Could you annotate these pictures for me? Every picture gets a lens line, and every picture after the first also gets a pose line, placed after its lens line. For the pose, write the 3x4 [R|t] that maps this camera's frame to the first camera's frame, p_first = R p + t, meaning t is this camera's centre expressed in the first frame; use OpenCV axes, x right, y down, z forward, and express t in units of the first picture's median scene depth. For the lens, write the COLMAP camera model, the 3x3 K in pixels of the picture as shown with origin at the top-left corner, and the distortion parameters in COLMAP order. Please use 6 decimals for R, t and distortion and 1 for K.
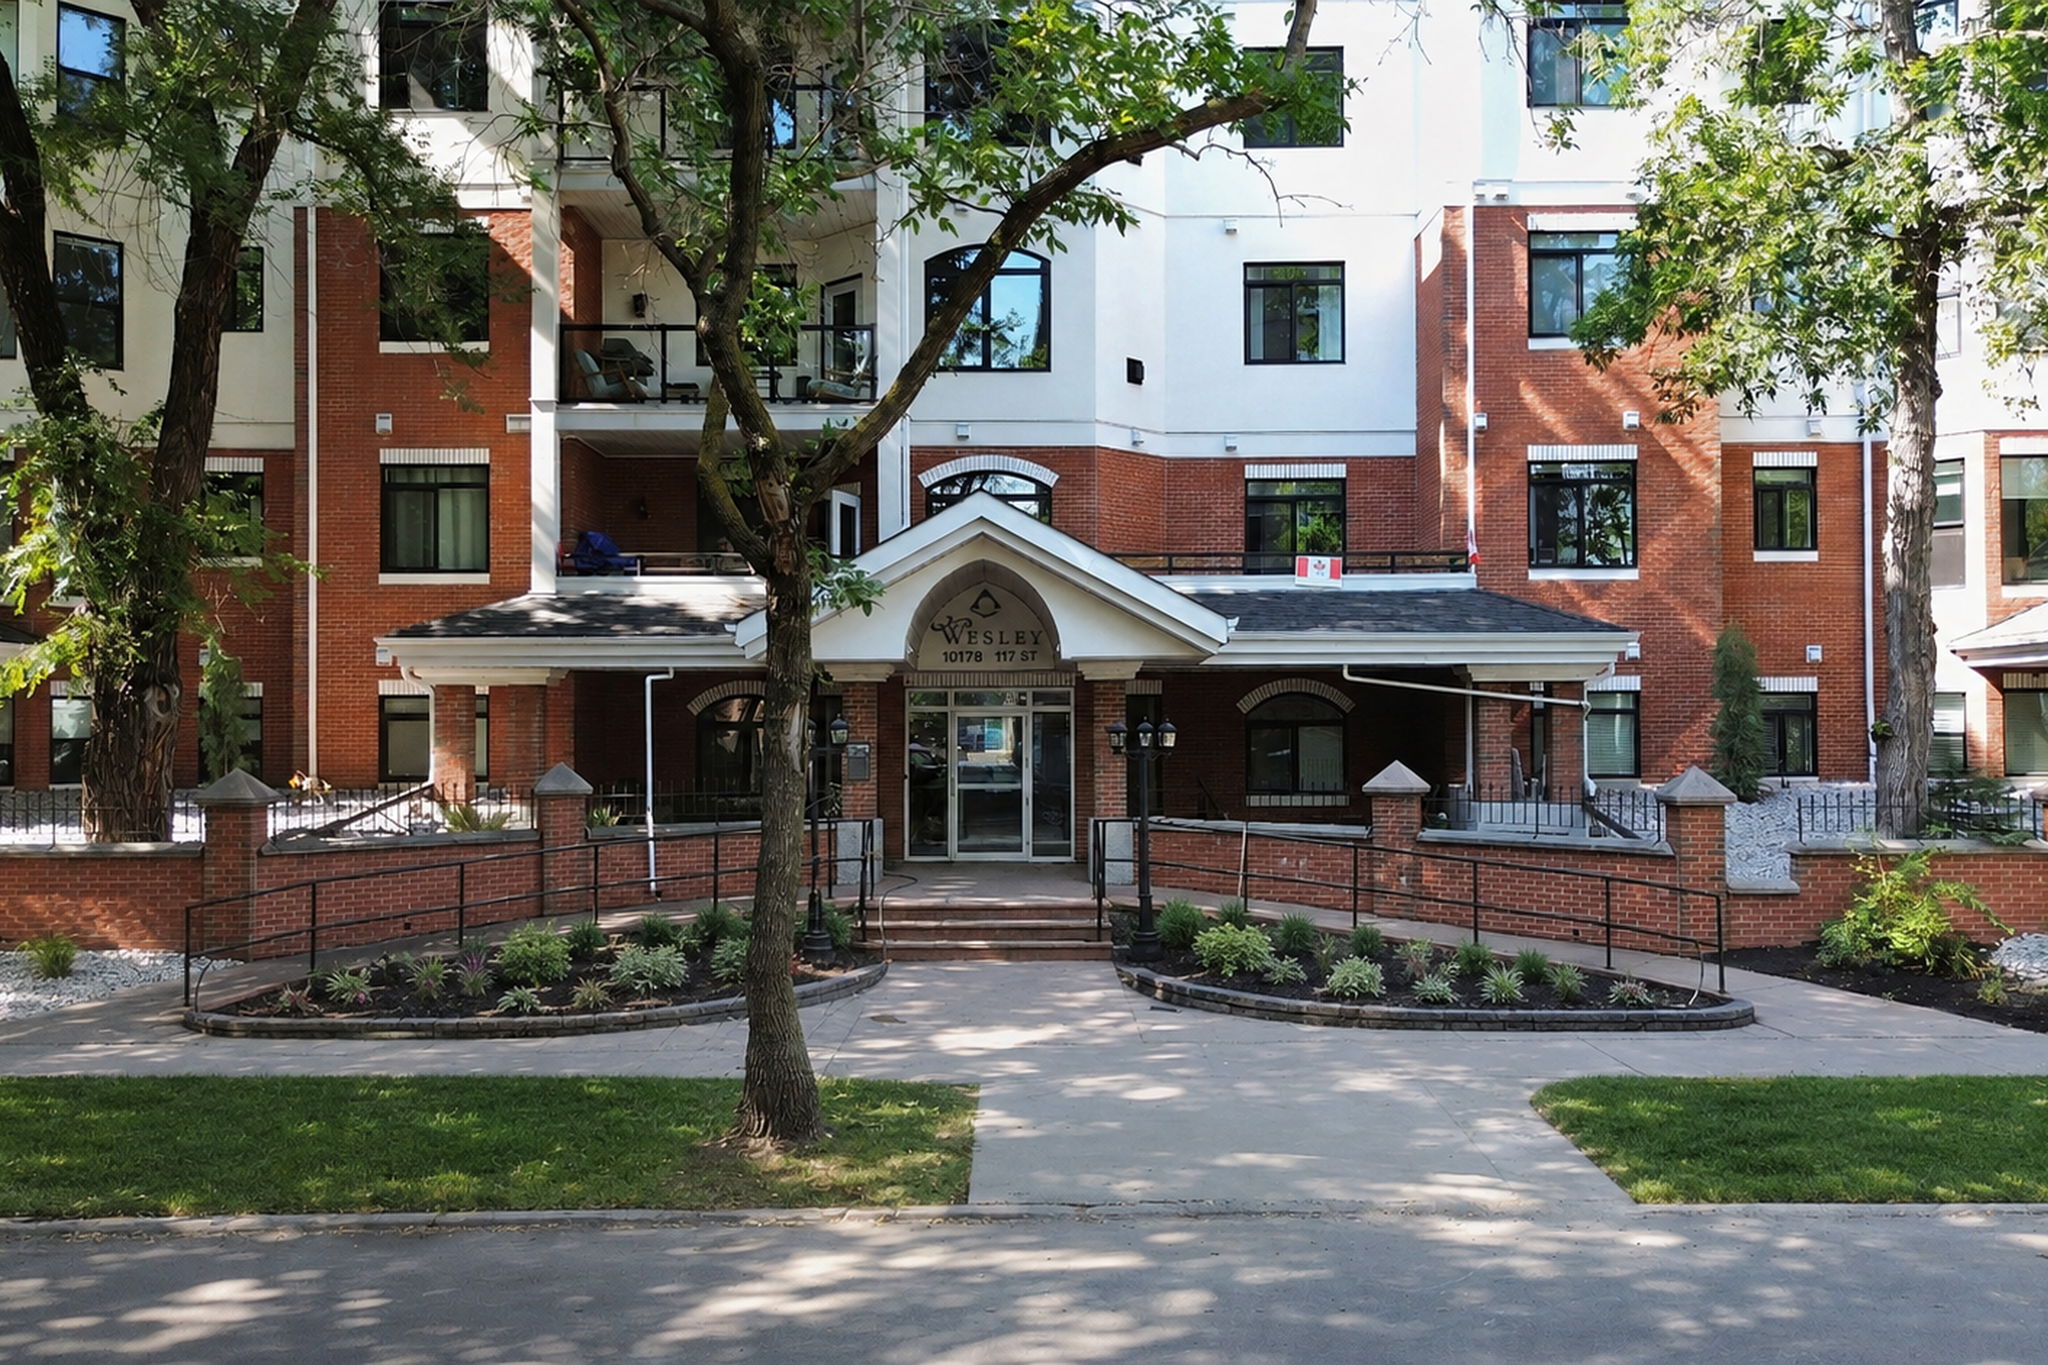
lens RADIAL K [[1765.1, 0, 1021.6], [0, 1765.1, 686.6], [0, 0, 1]] dist [0.059732, 0.000096]
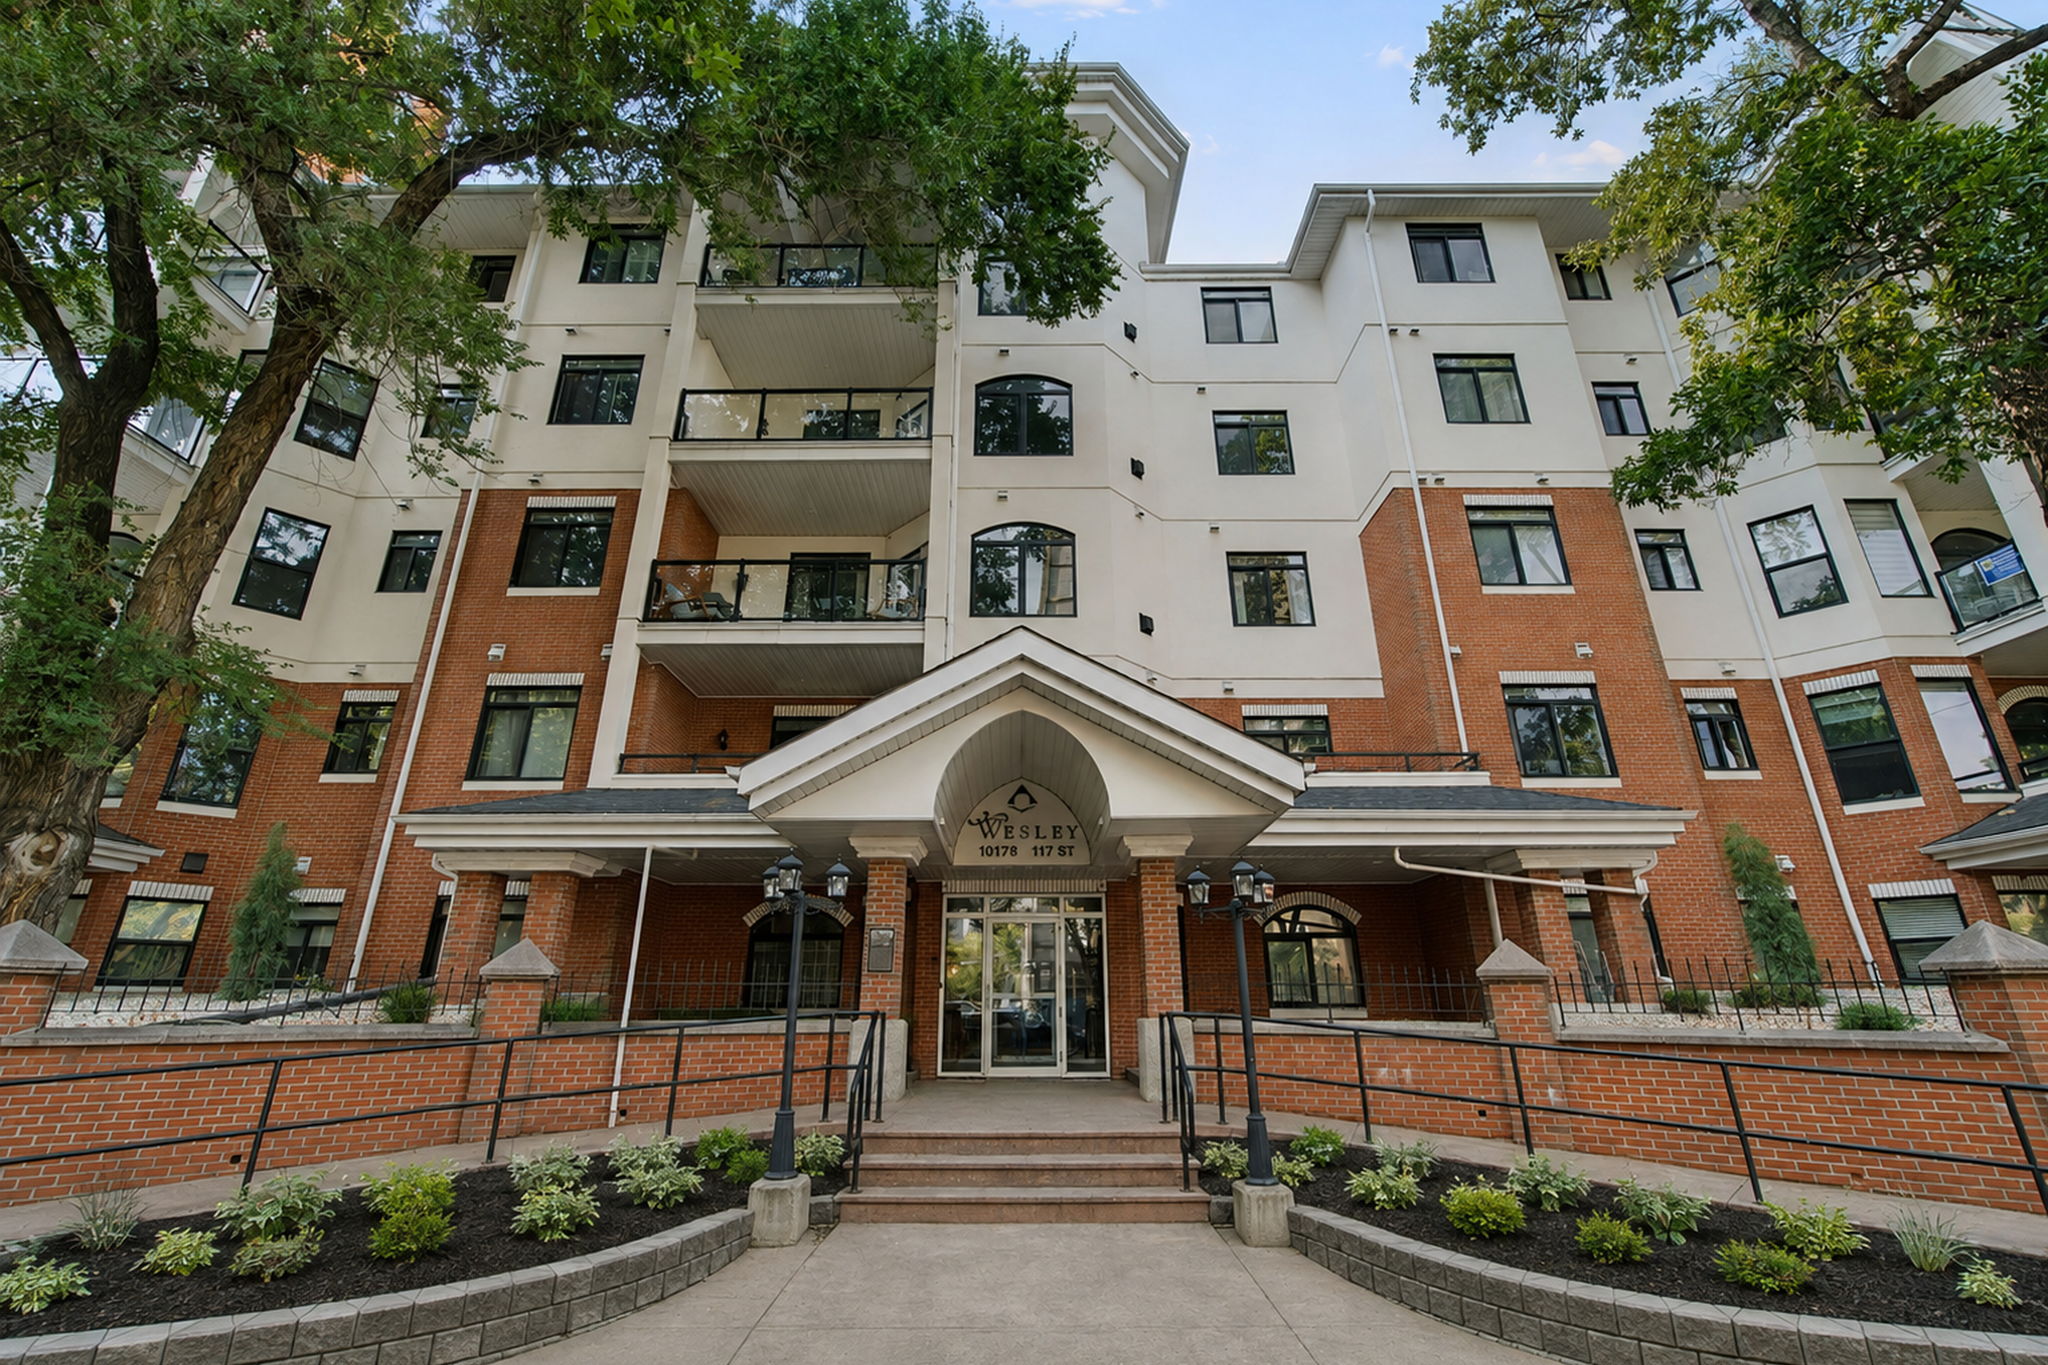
lens RADIAL K [[880.3, 0, 1029.0], [0, 880.3, 654.4], [0, 0, 1]] dist [0.002093, 0.001373]
pose [[0.999988, 0.002065, 0.004458, -0.018333], [-0.000330, 0.933549, -0.358449, 0.056682], [-0.004902, 0.358443, 0.933539, 0.472719]]
